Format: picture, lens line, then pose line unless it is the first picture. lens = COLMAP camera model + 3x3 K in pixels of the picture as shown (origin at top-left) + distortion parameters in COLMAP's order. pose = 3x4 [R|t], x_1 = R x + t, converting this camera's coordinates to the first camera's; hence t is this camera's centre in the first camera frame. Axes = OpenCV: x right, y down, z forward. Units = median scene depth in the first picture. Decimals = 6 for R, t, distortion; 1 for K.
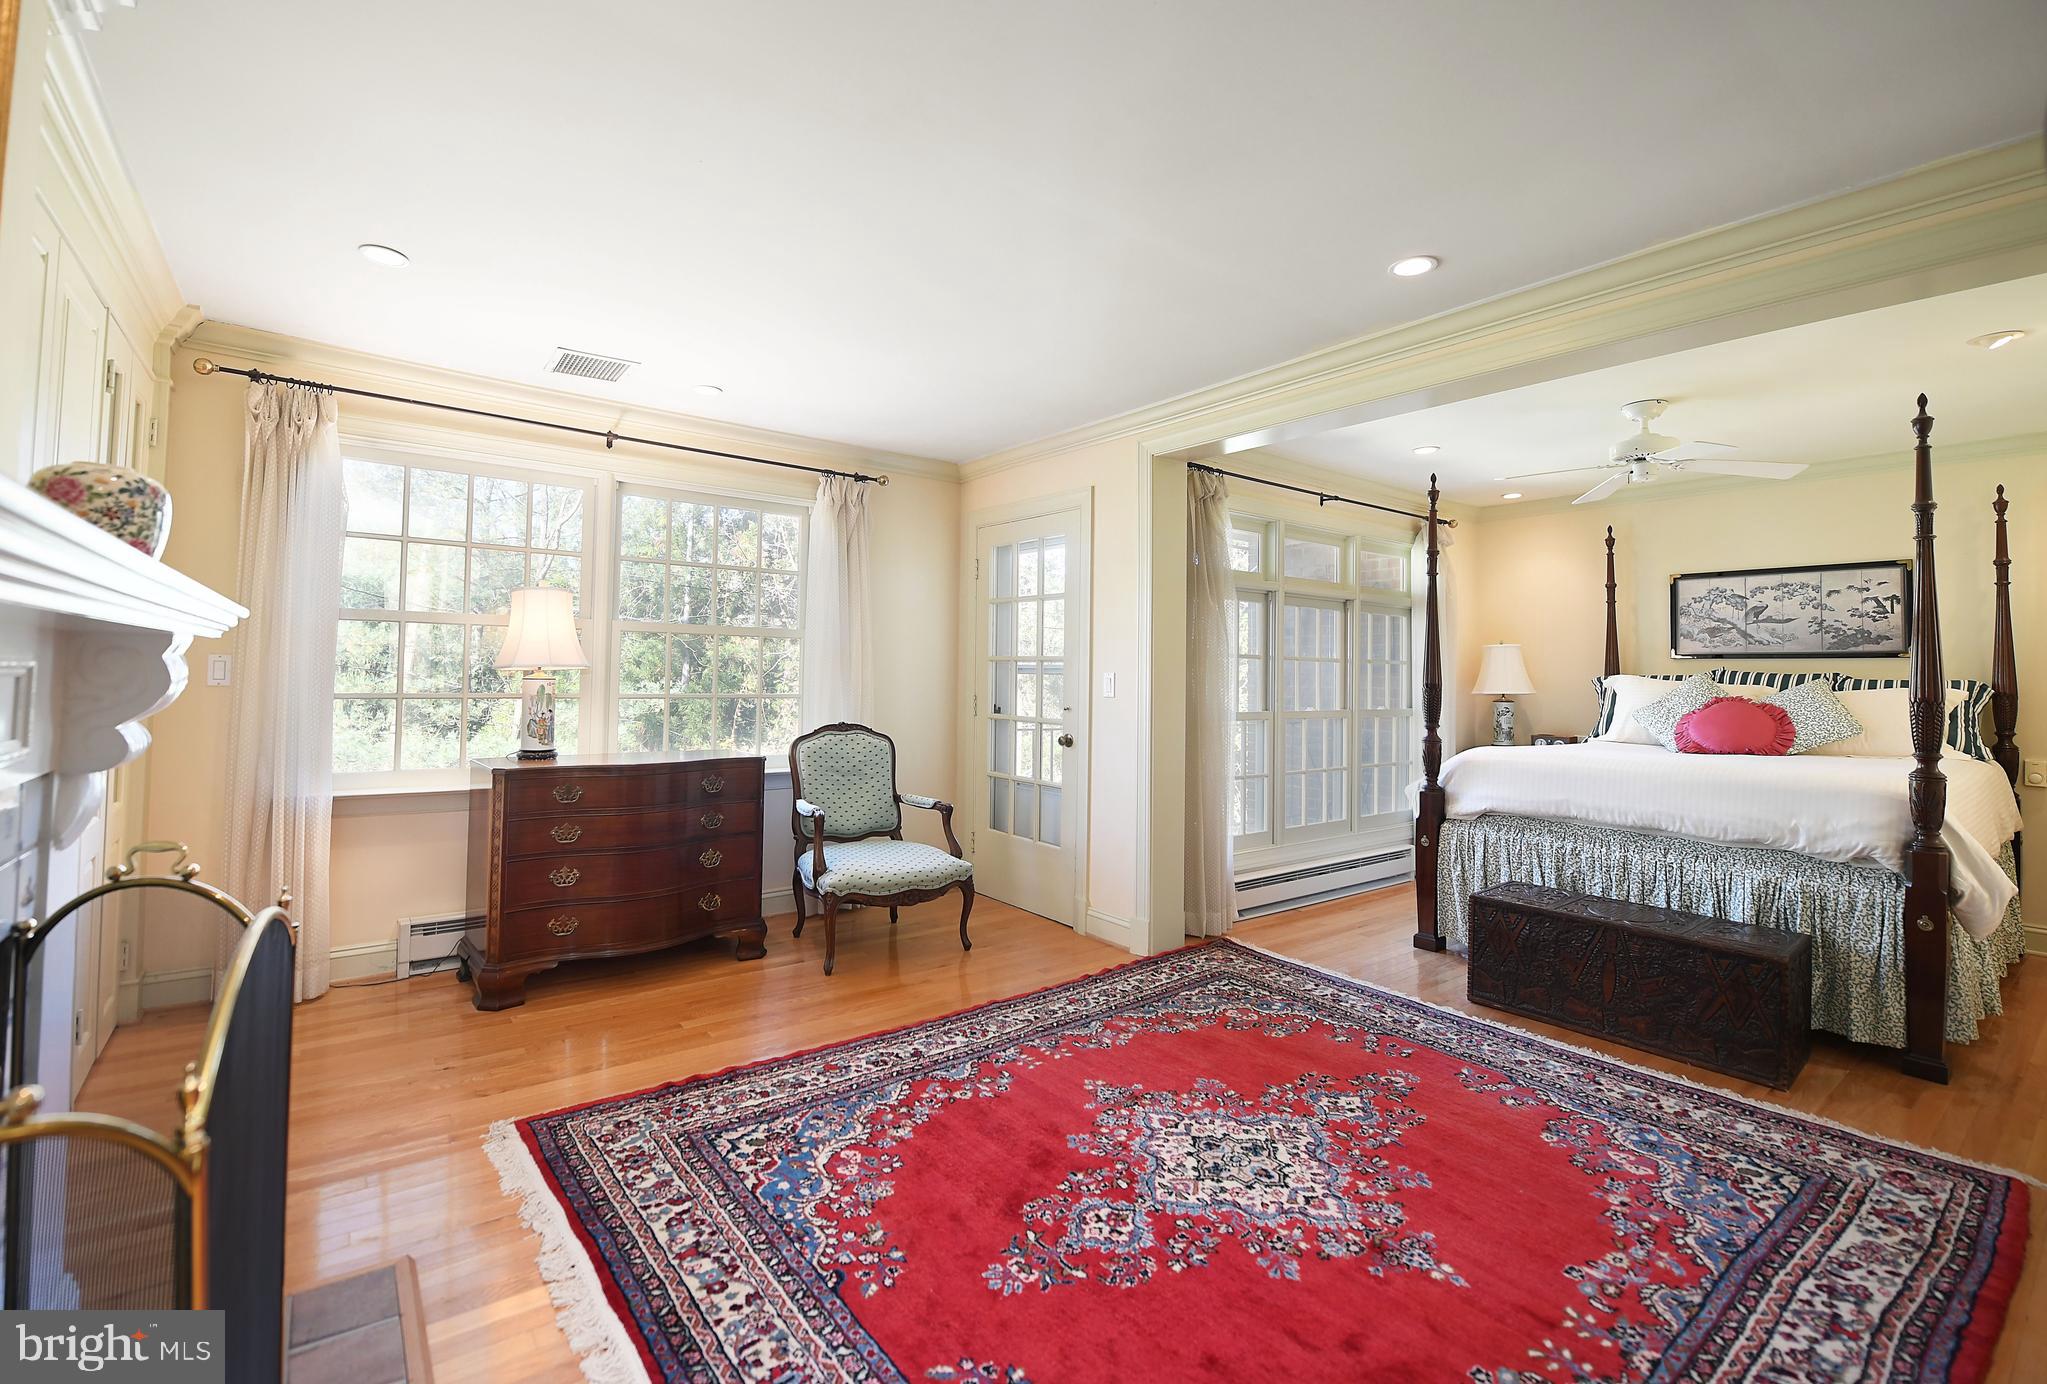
lens RADIAL K [[882.5, 0, 1017.5], [0, 882.5, 649.7], [0, 0, 1]] dist [0.000340, -0.004901]
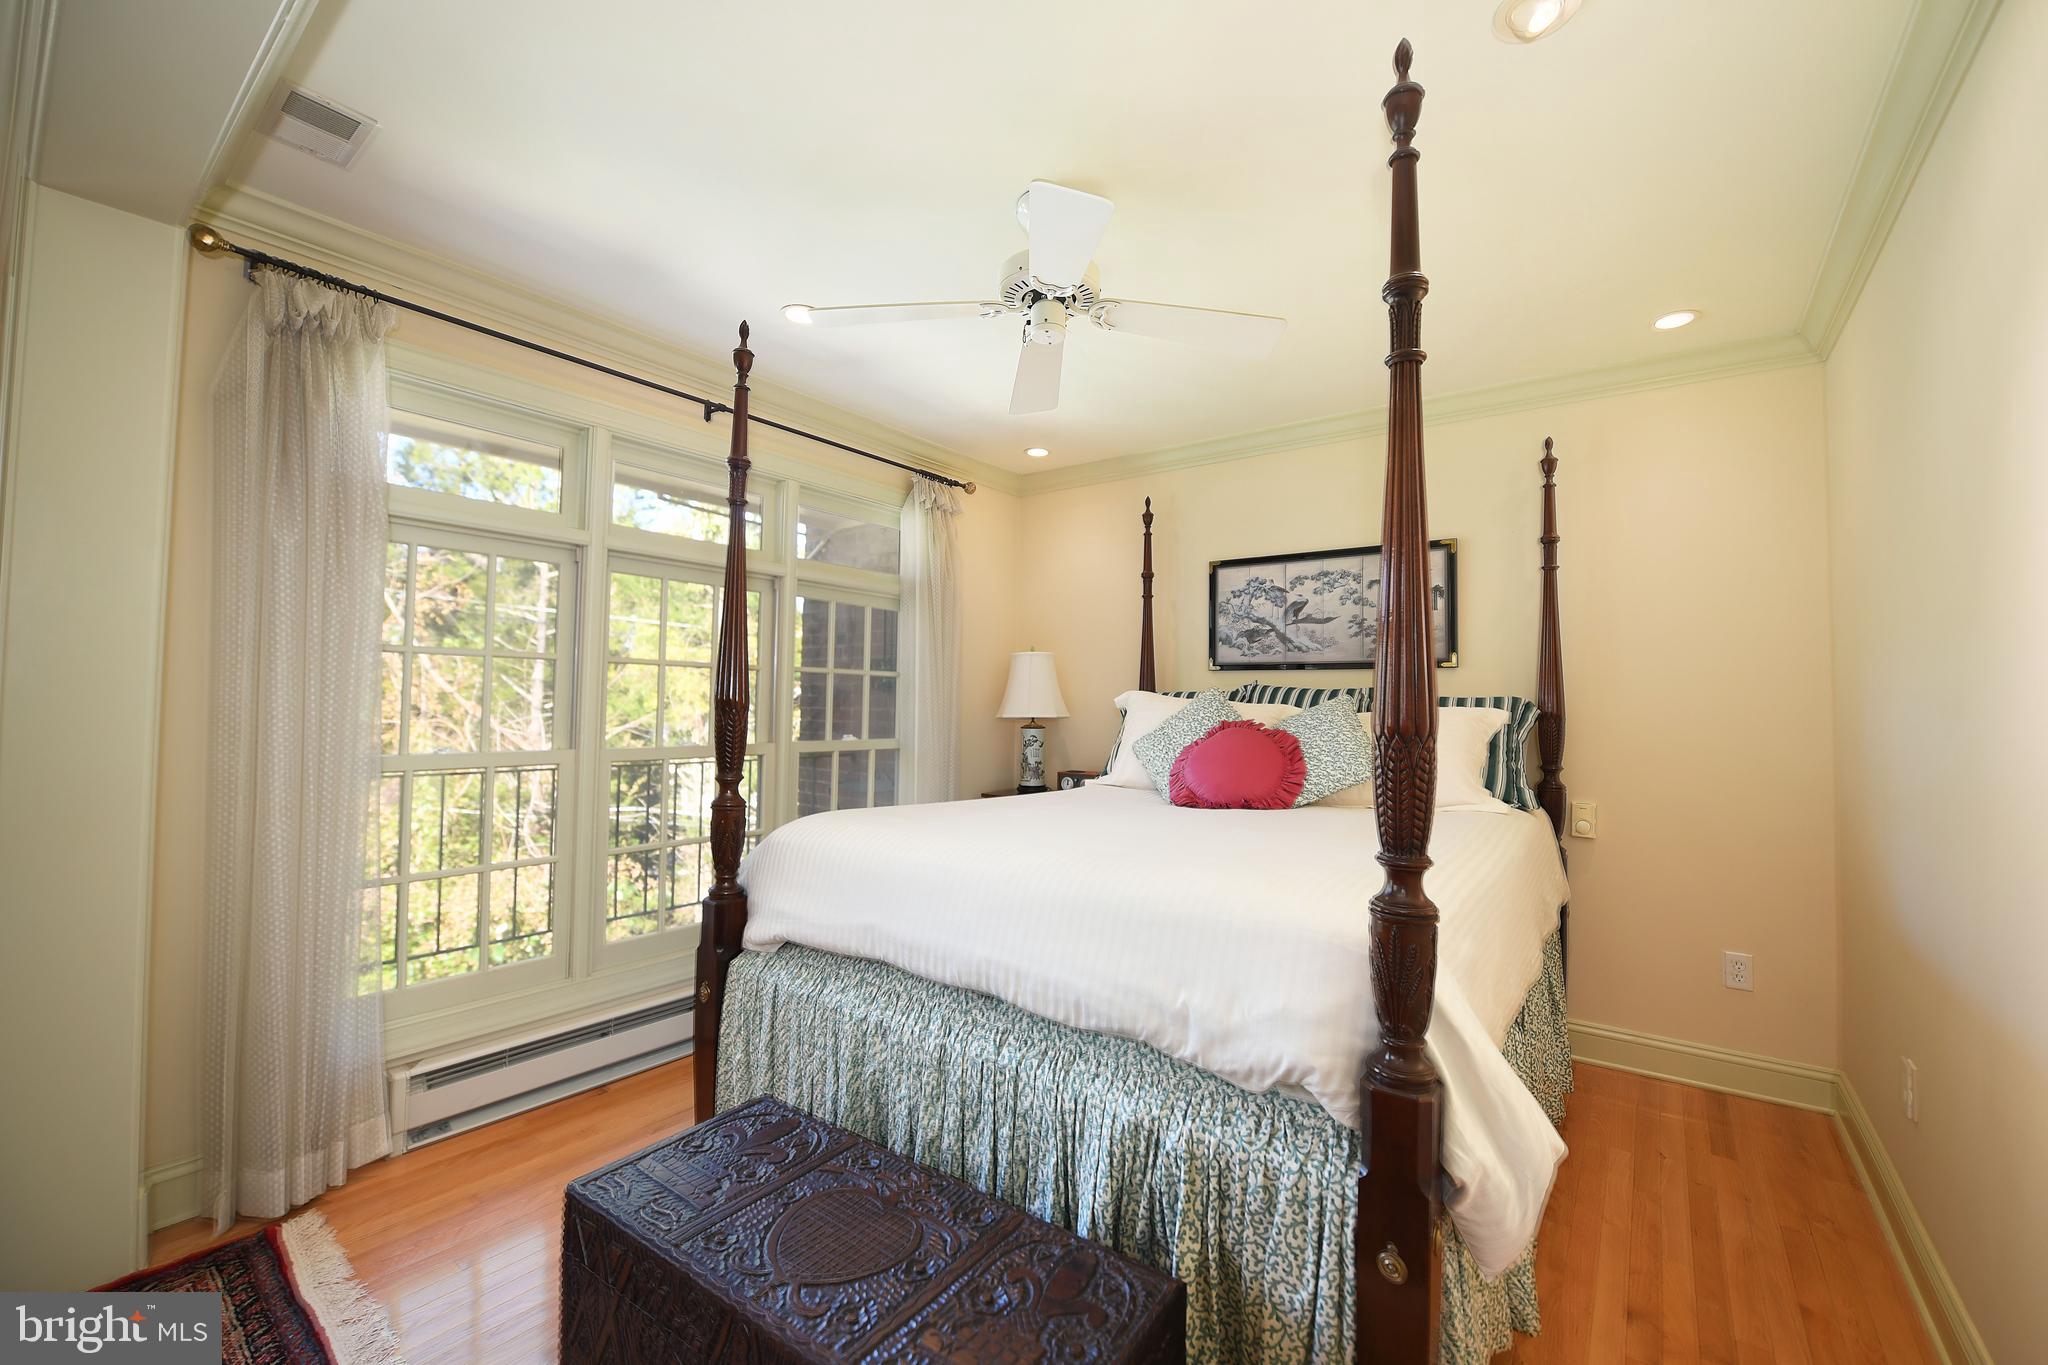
lens RADIAL K [[873.7, 0, 1025.6], [0, 873.7, 672.9], [0, 0, 1]] dist [-0.013331, -0.000262]
pose [[0.955140, 0.009909, 0.295989, 0.484979], [-0.009274, 0.999951, -0.003551, 0.021456], [-0.296009, 0.000646, 0.955185, 0.428755]]
